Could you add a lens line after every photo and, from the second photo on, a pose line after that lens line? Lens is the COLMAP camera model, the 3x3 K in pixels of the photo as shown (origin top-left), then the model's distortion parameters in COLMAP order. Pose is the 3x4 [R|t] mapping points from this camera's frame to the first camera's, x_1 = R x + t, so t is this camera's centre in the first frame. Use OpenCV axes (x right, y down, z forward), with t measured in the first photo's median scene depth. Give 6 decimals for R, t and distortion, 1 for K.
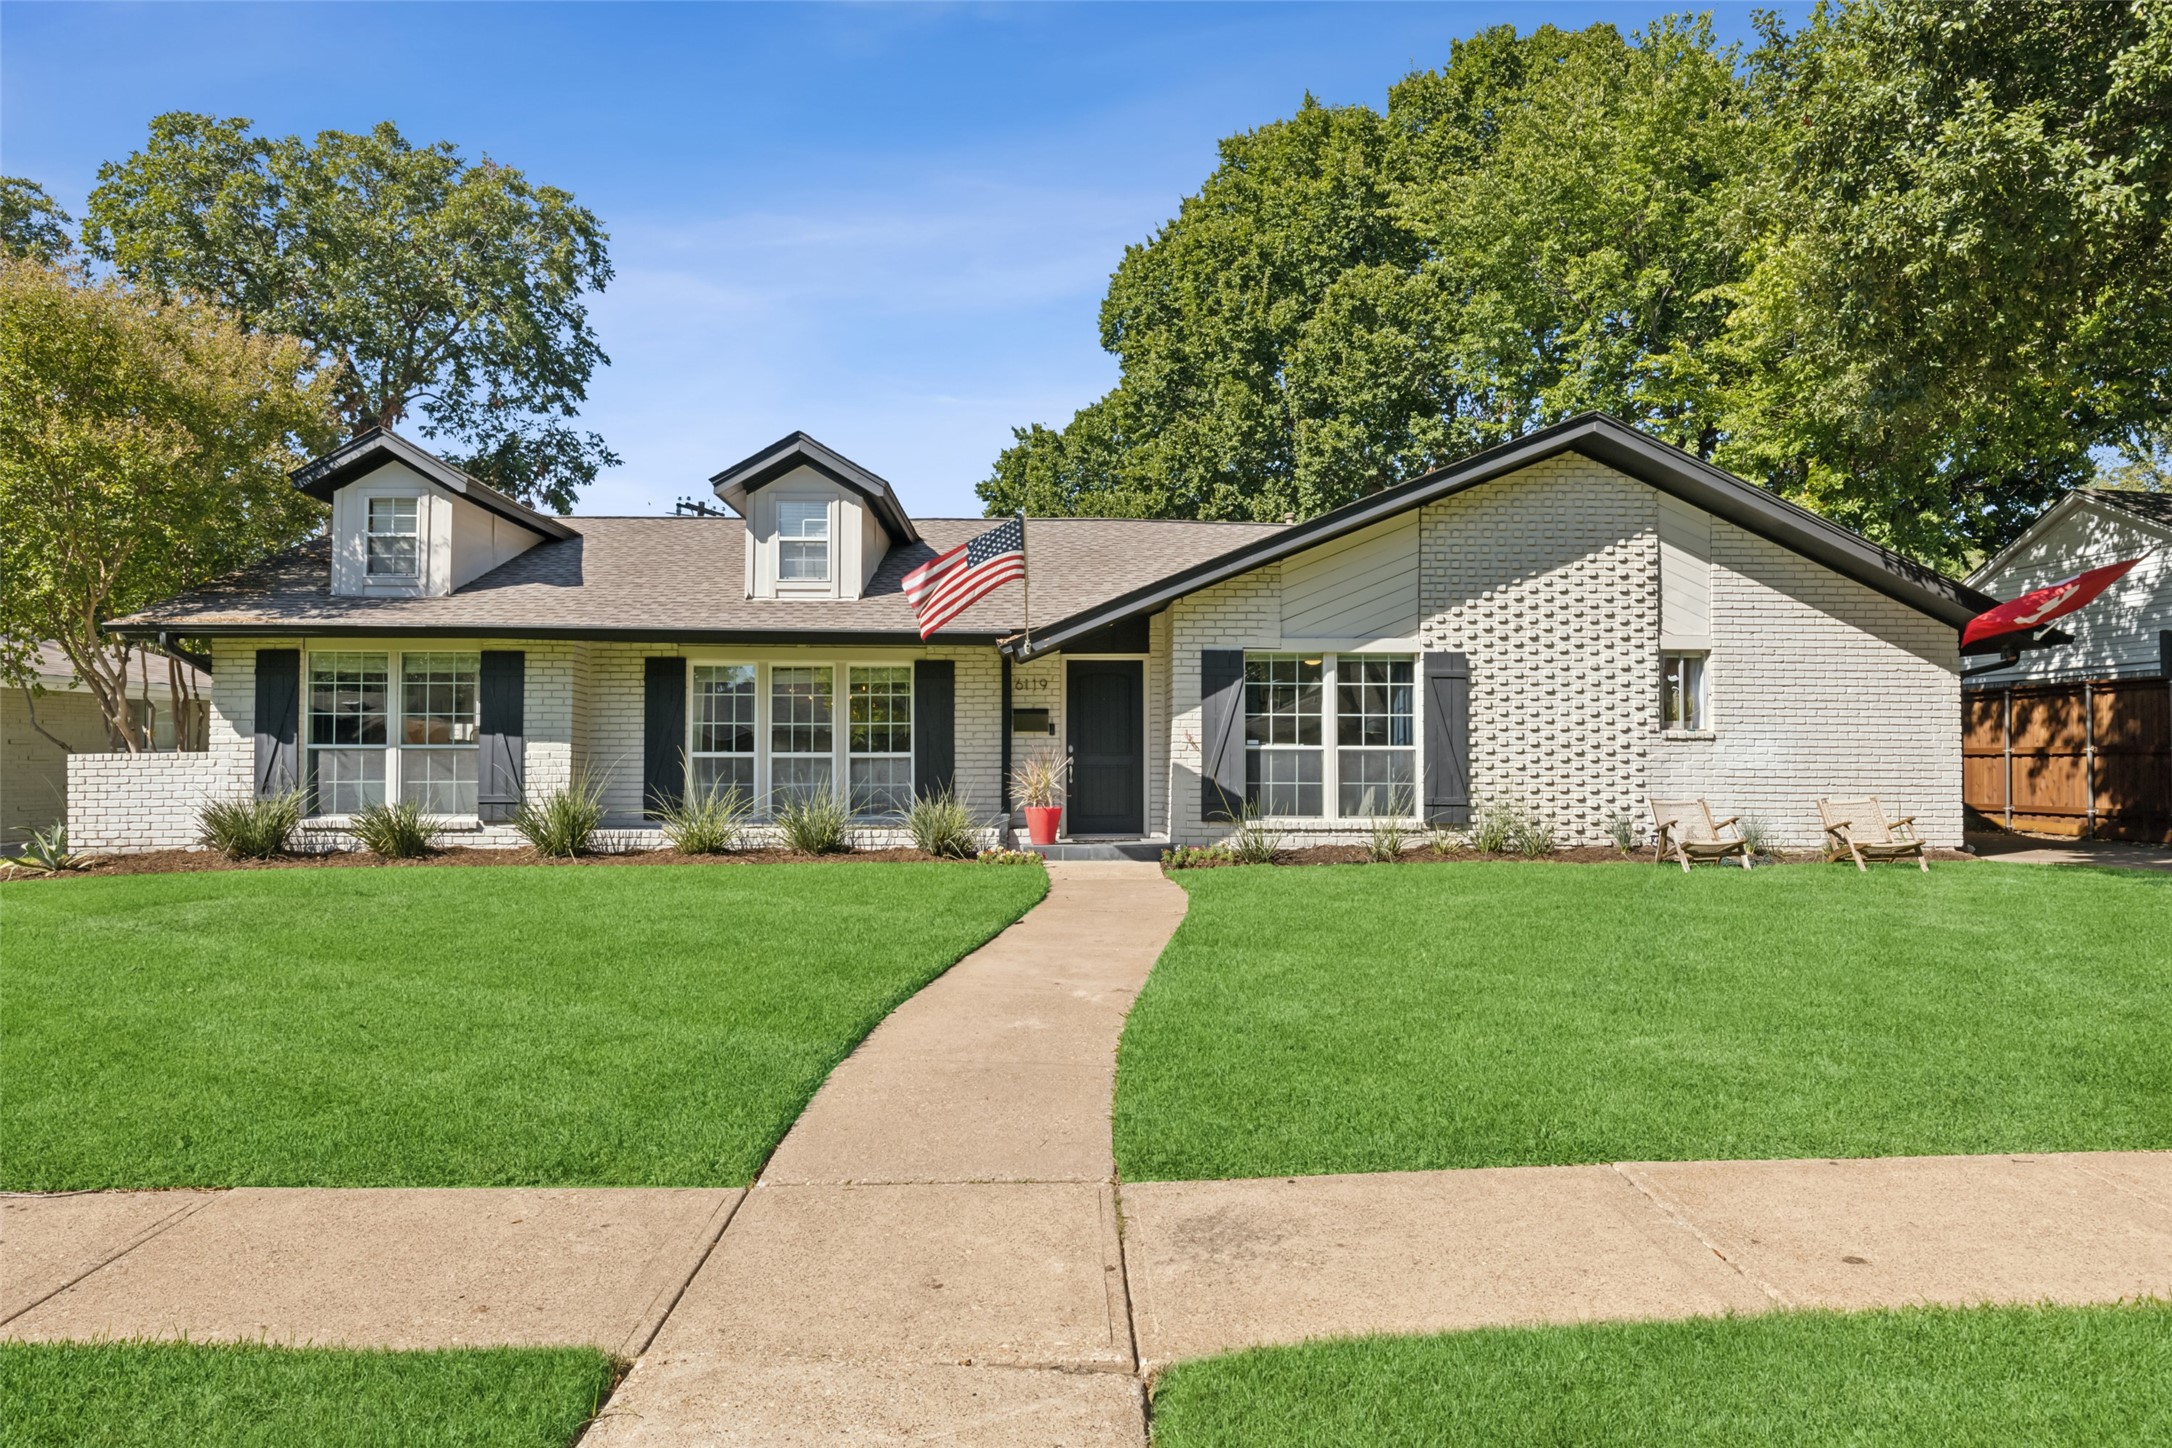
lens RADIAL K [[1349.2, 0, 1080.1], [0, 1349.2, 720.7], [0, 0, 1]] dist [0.003652, 0.002141]
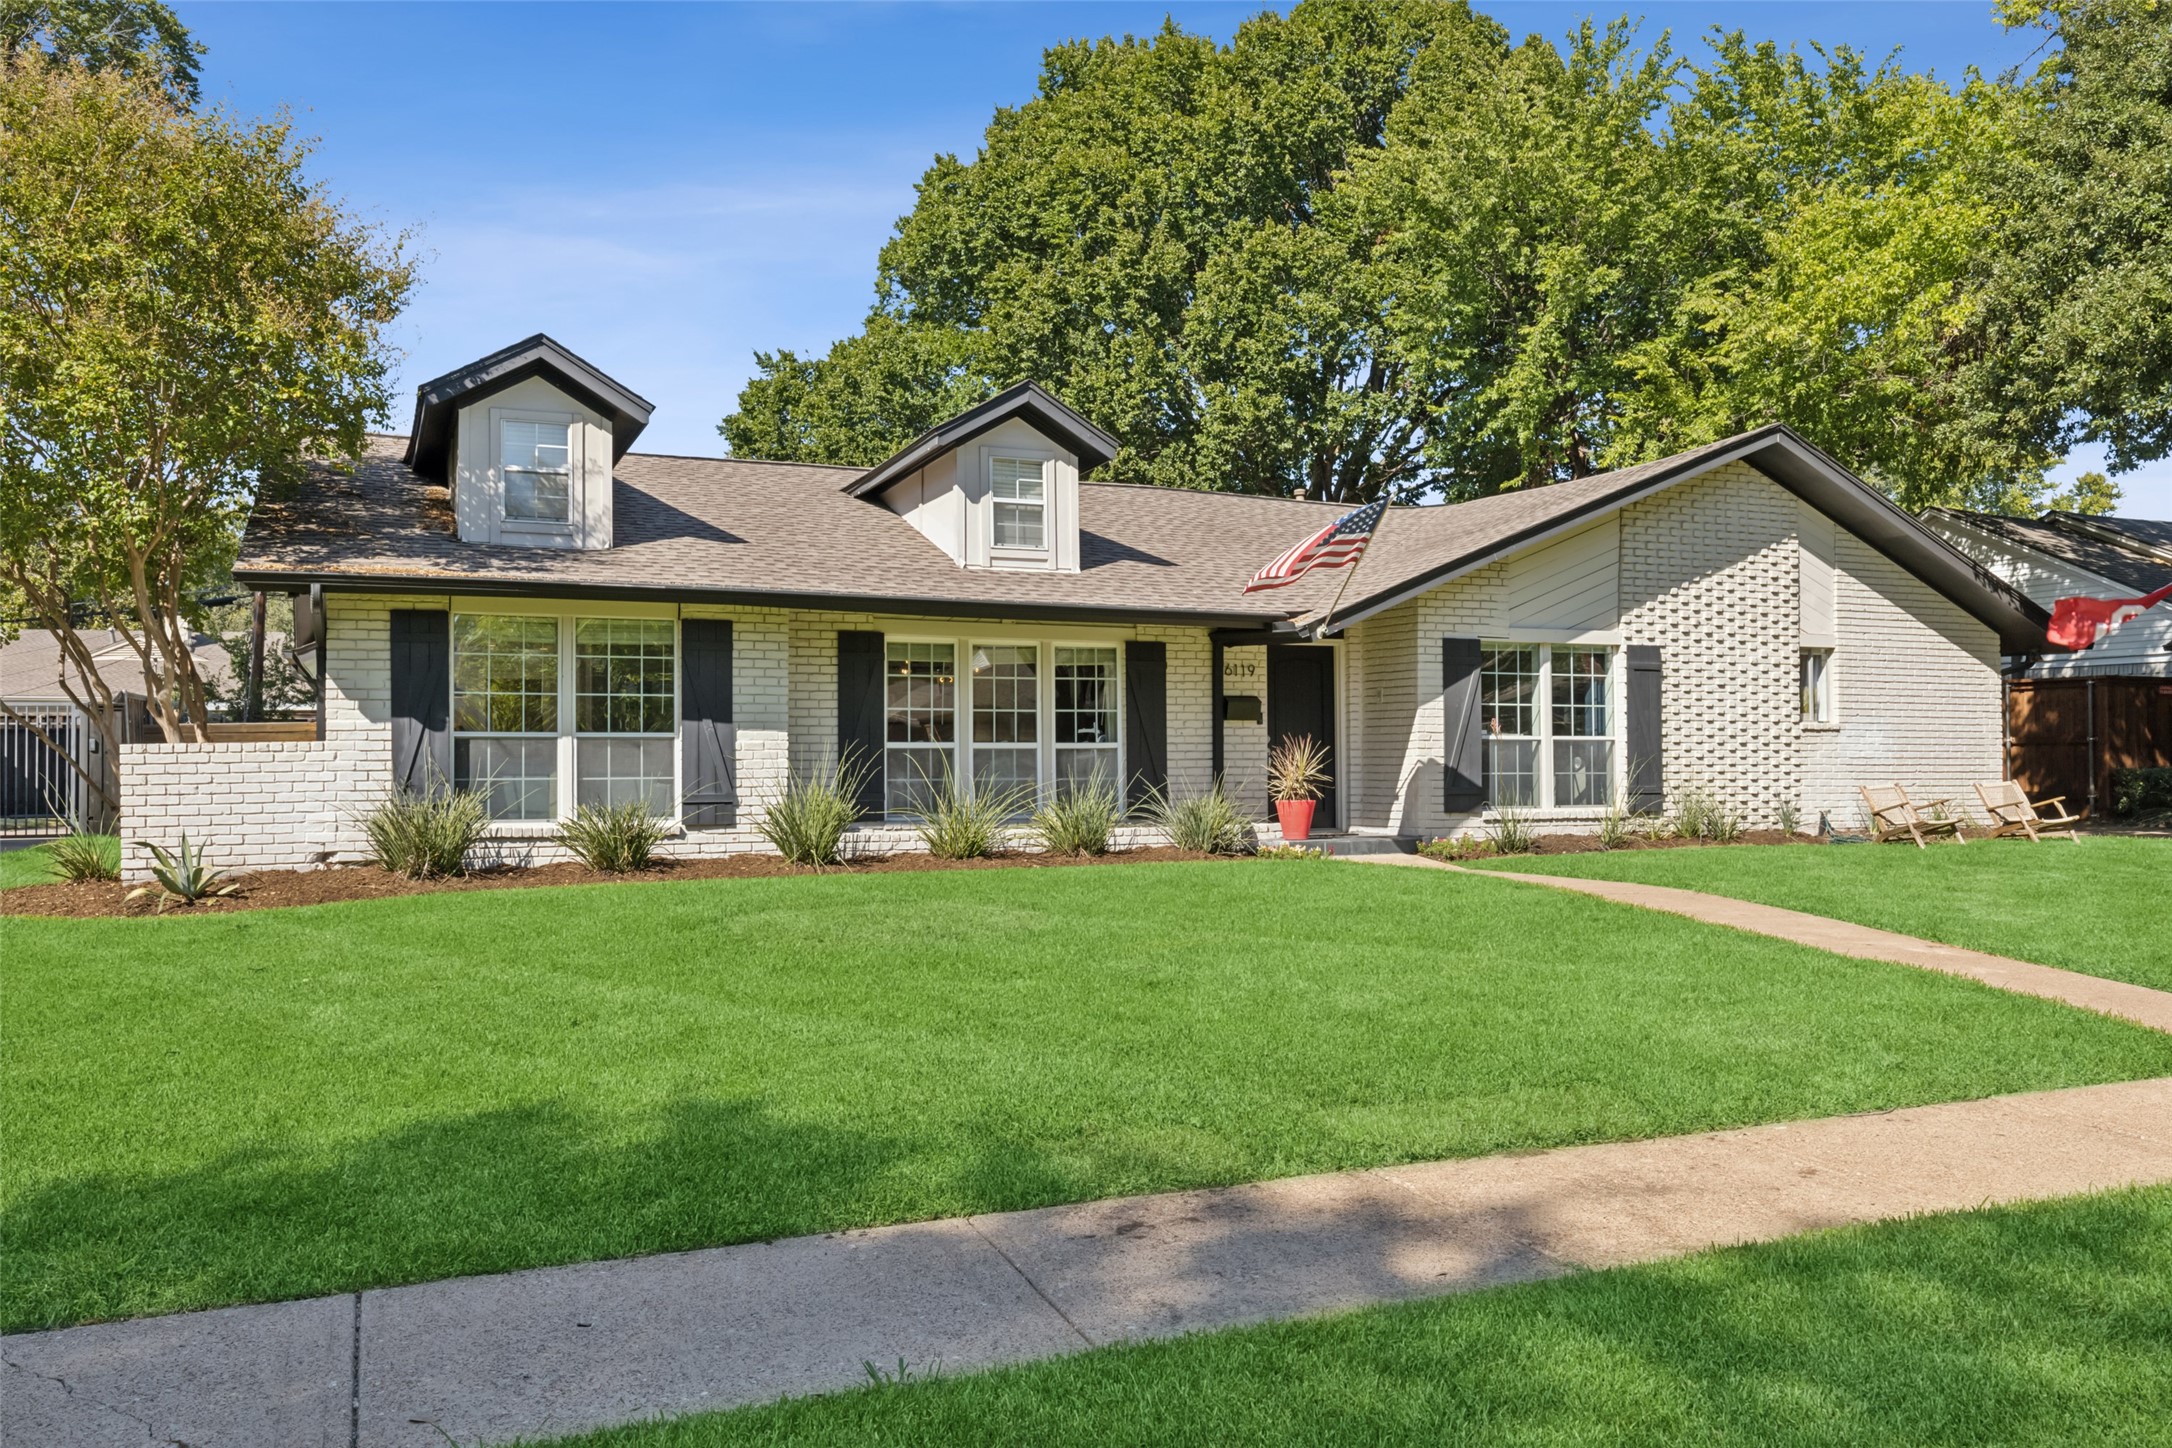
lens RADIAL K [[1621.3, 0, 1090.6], [0, 1621.3, 727.8], [0, 0, 1]] dist [0.003530, -0.001594]
pose [[0.934841, 0.003363, 0.355052, -0.559691], [-0.007711, 0.999912, 0.010834, 0.002123], [-0.354984, -0.012866, 0.934784, -0.012058]]
